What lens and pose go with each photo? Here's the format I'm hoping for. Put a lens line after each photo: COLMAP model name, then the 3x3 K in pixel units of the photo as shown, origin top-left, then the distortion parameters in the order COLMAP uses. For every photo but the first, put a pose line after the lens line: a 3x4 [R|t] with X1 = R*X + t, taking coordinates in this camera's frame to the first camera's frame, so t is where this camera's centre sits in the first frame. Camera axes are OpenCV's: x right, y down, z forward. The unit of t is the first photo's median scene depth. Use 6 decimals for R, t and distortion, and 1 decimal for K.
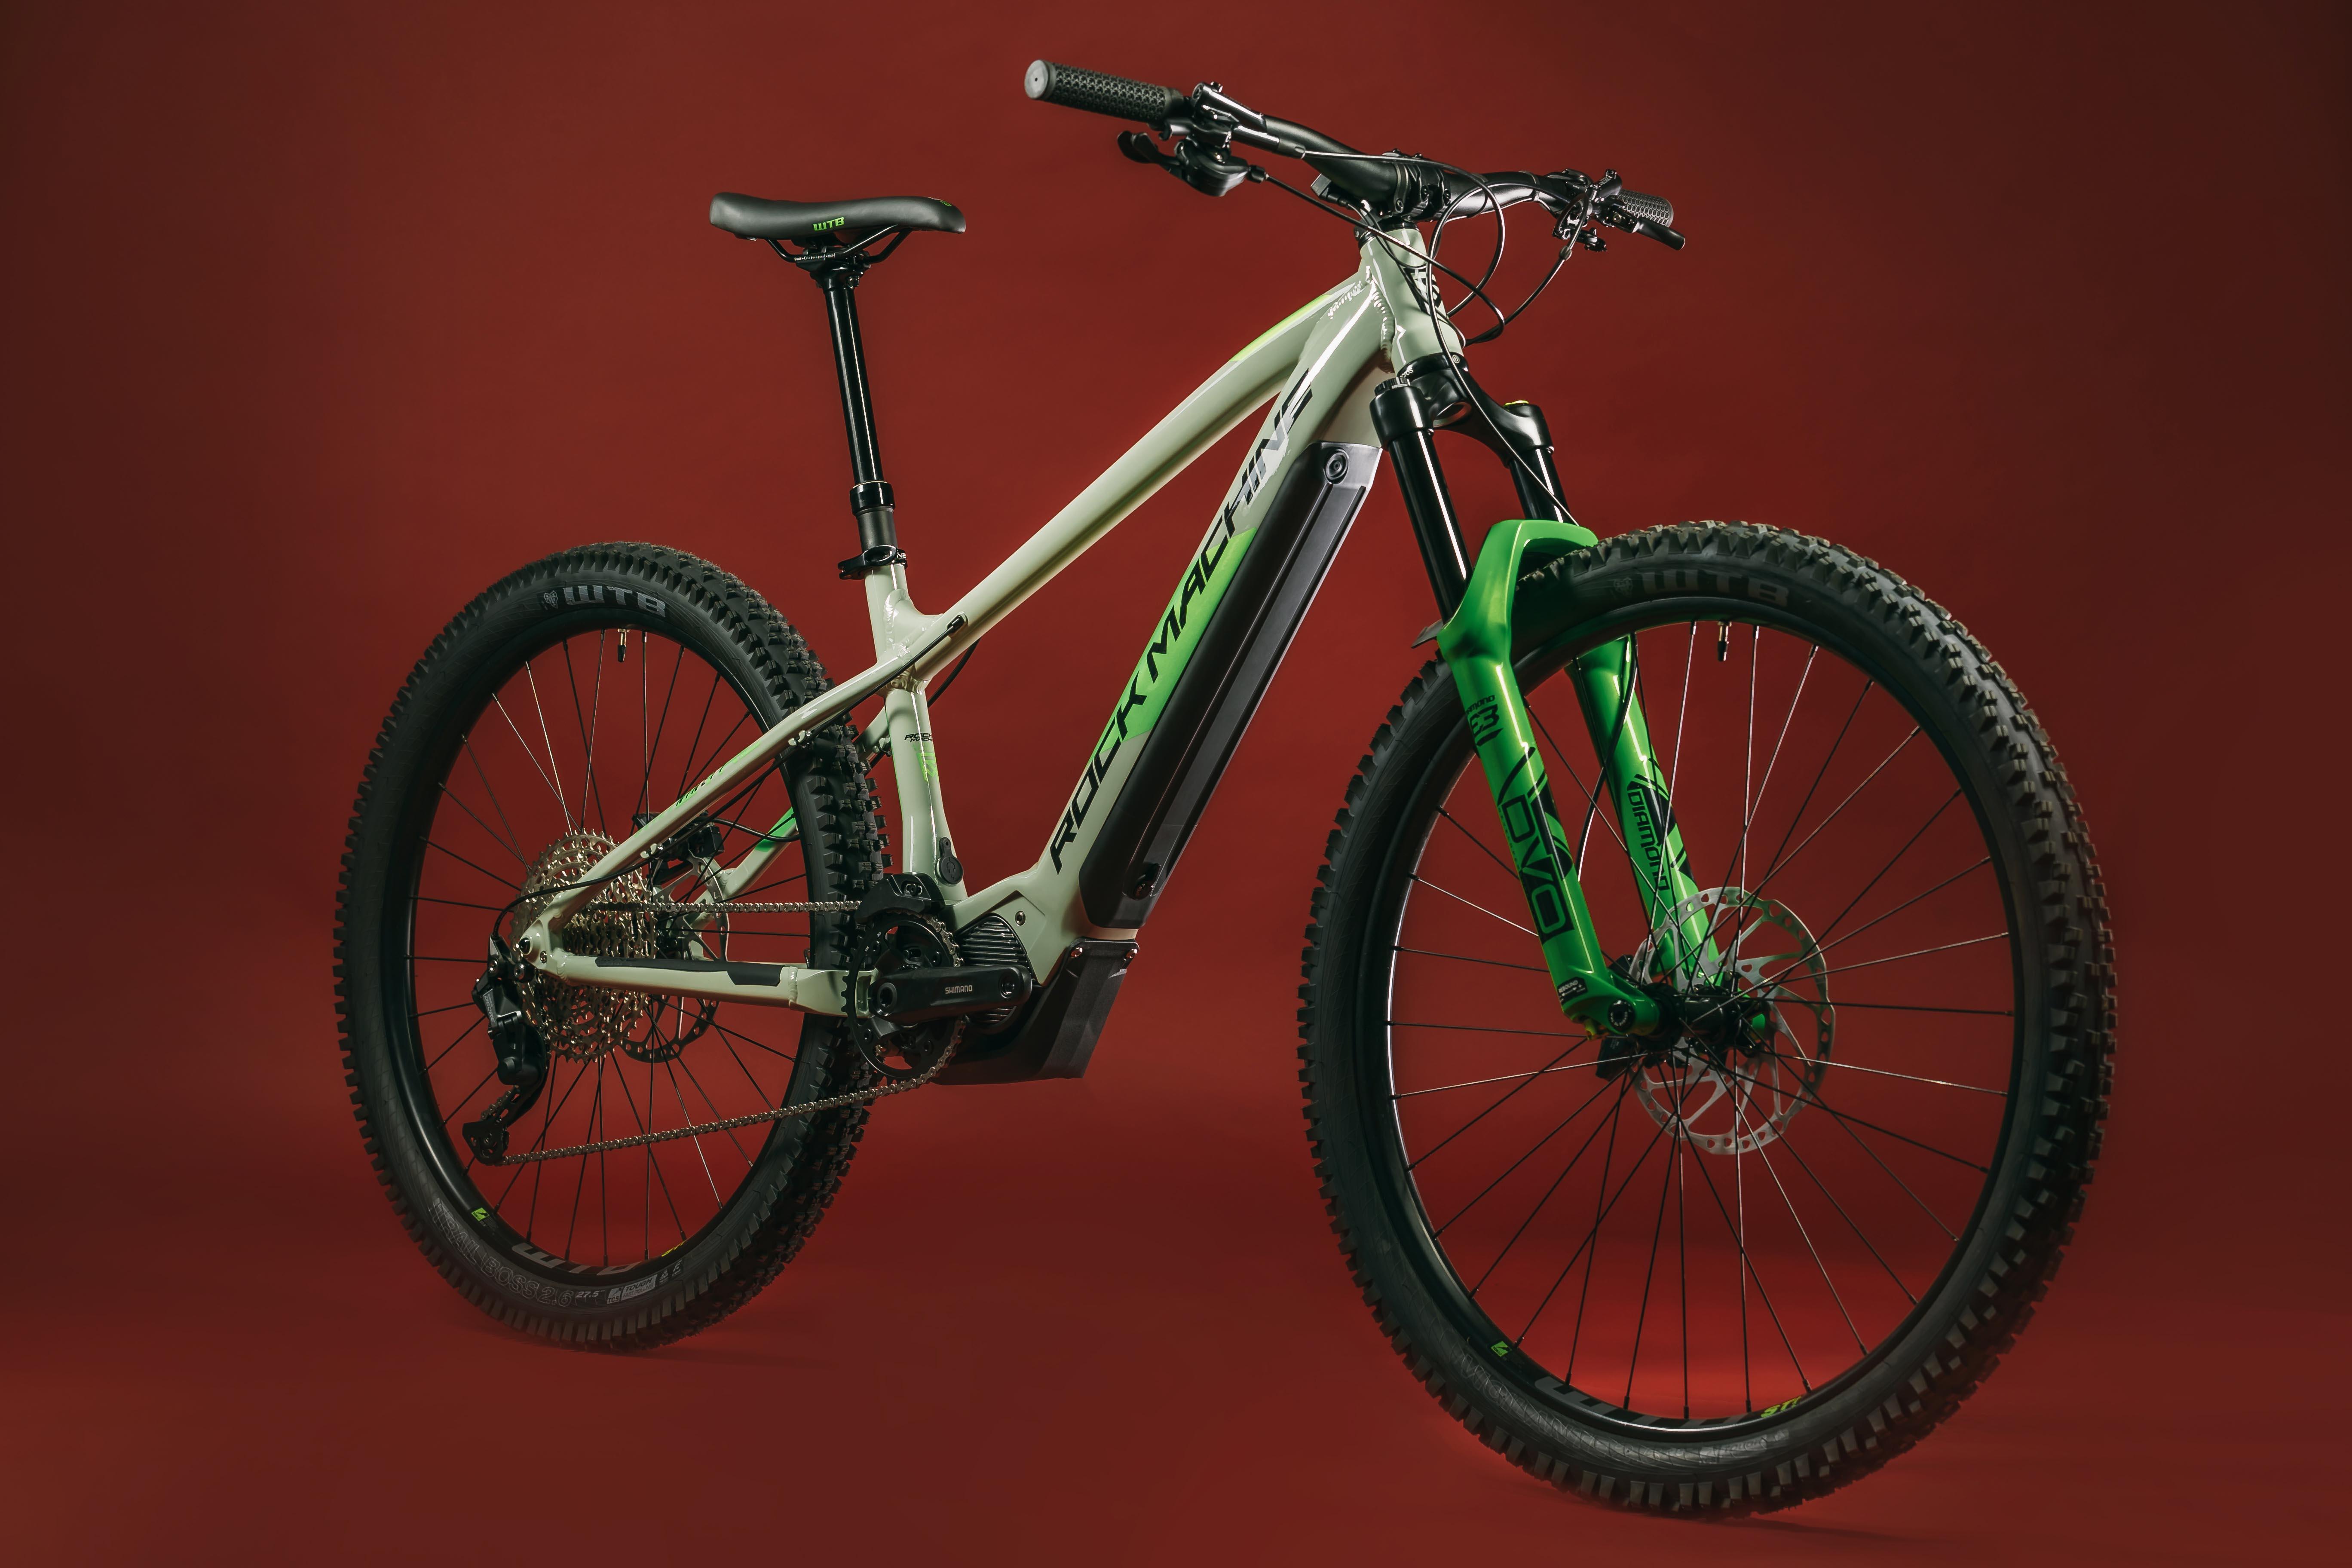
lens RADIAL K [[7088.3, 0, 1174.3], [0, 7088.3, 788.1], [0, 0, 1]] dist [-0.040398, 0.000000]
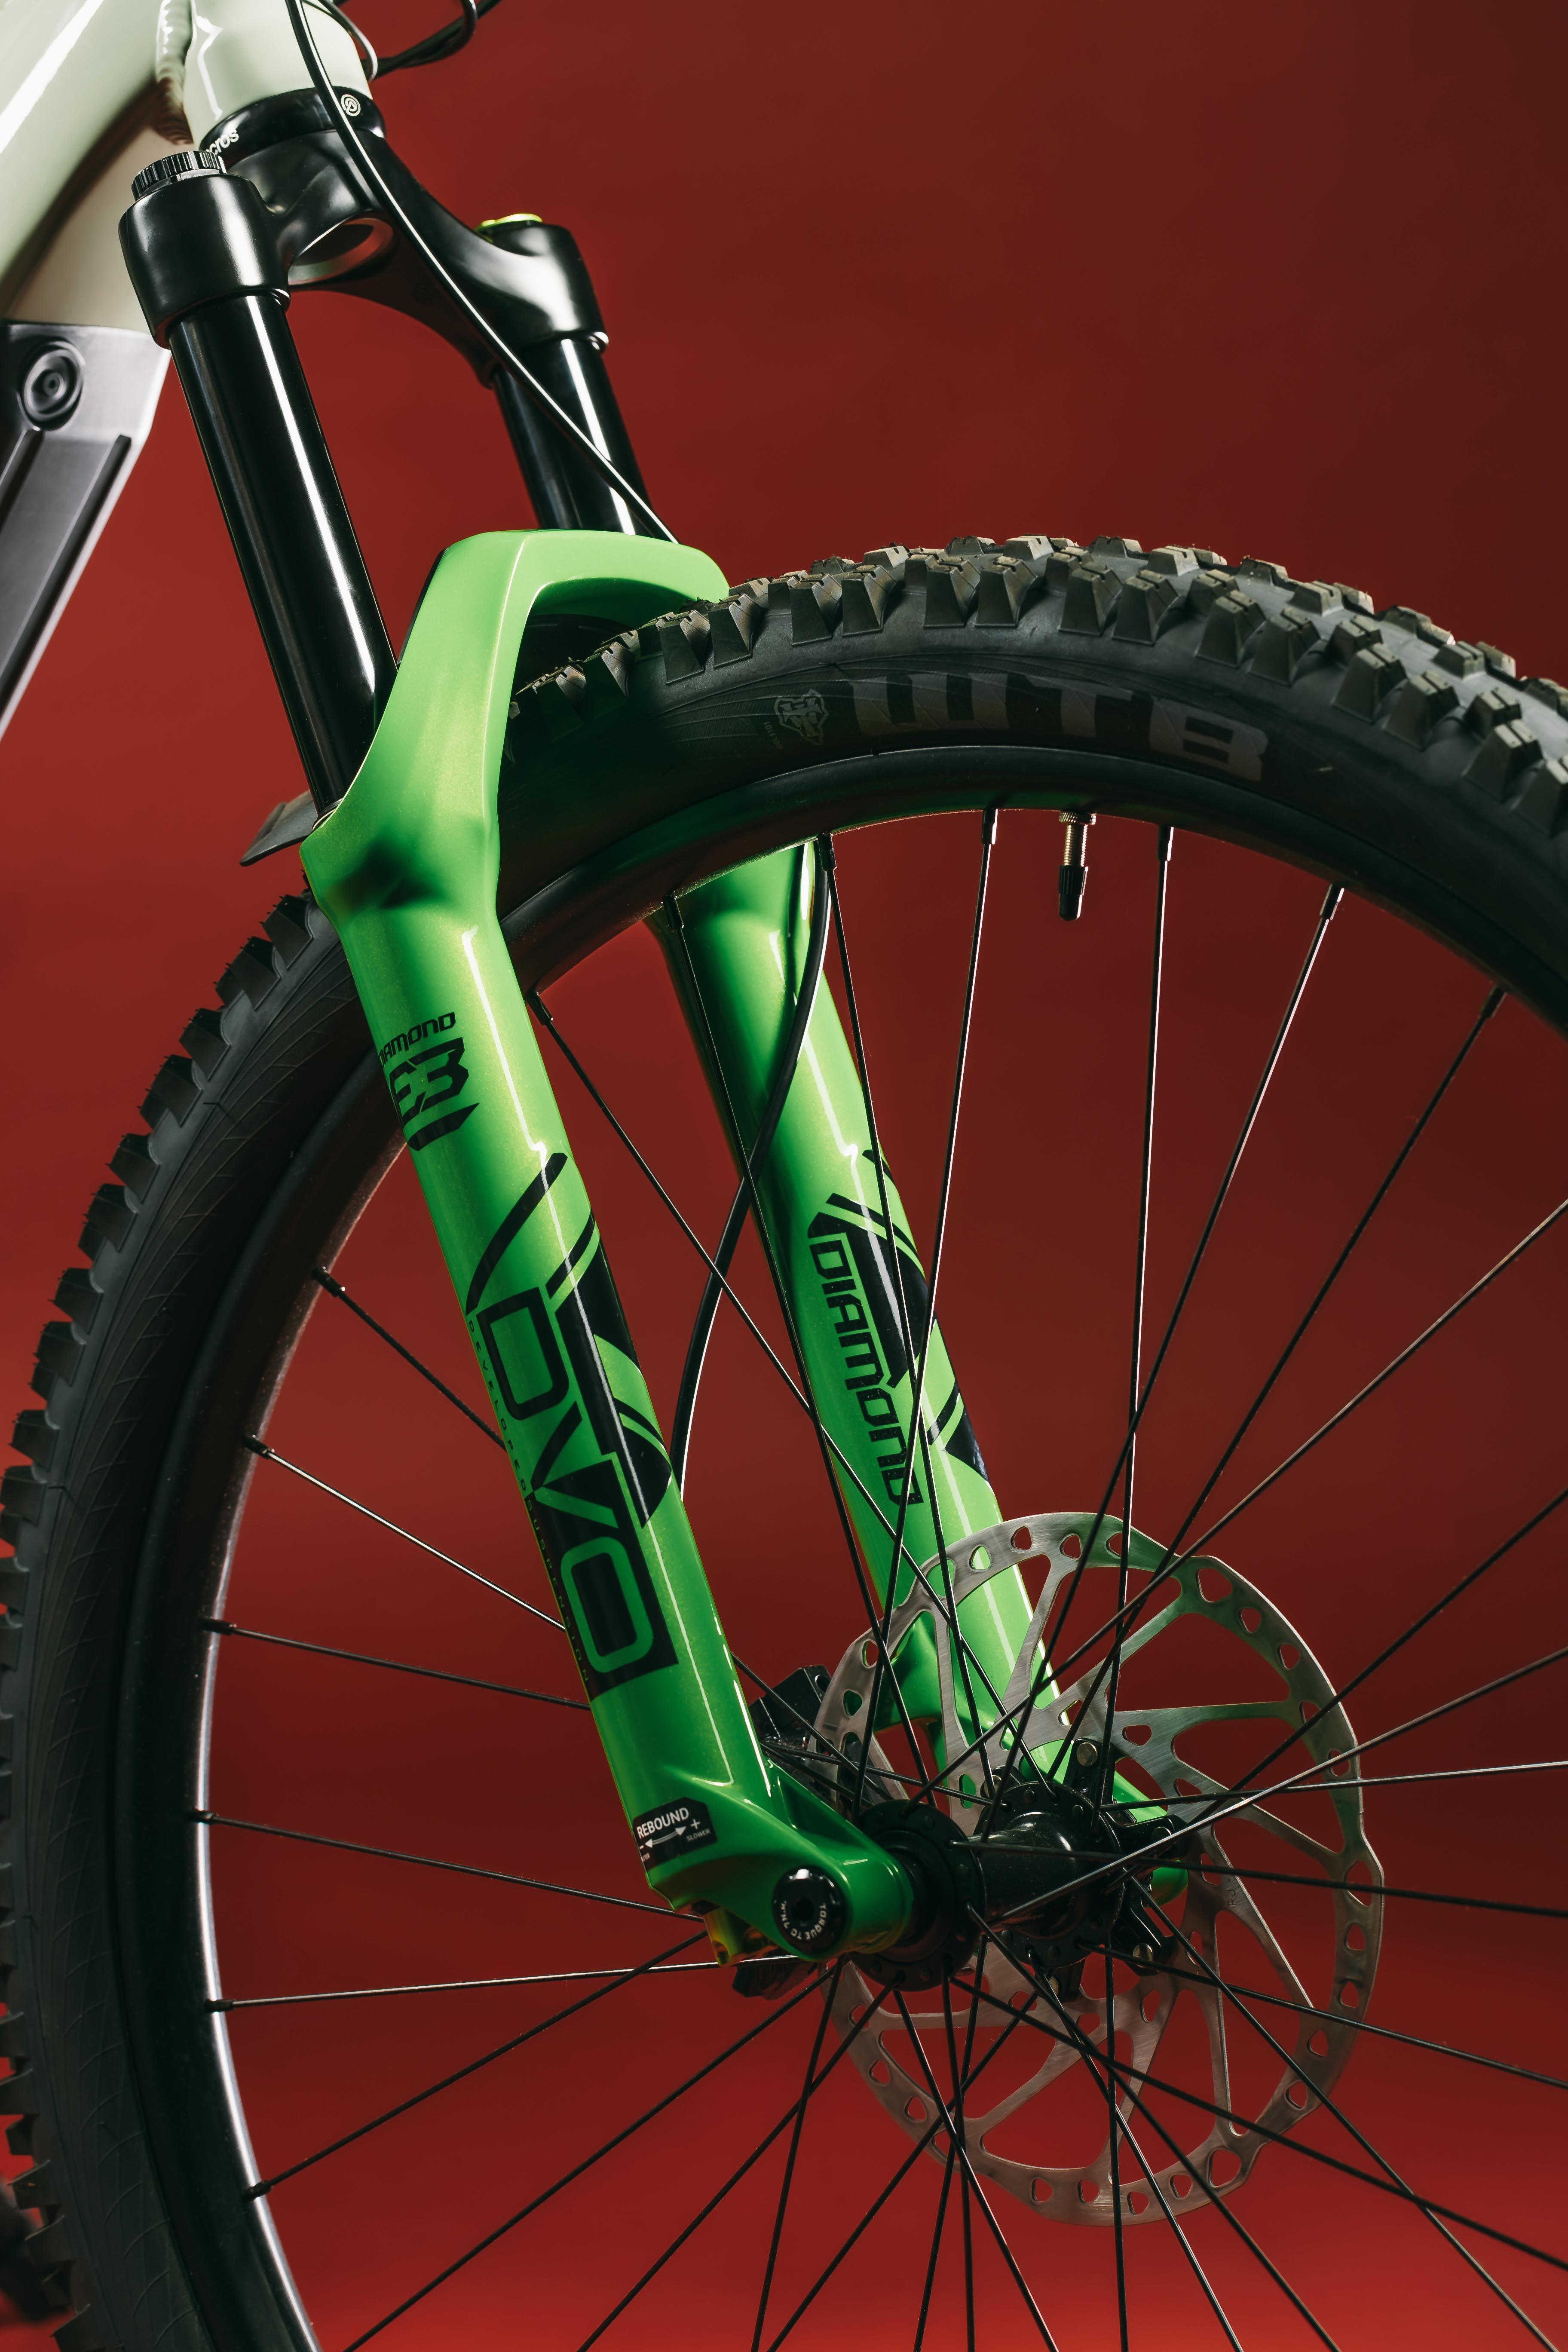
lens RADIAL K [[7088.3, 0, 790.8], [0, 7088.3, 1177.4], [0, 0, 1]] dist [-0.040398, 0.000000]
pose [[0.996681, -0.013653, 0.080250, 0.032625], [0.007593, 0.997129, 0.075340, -0.032032], [-0.081048, -0.074480, 0.993924, 0.626184]]
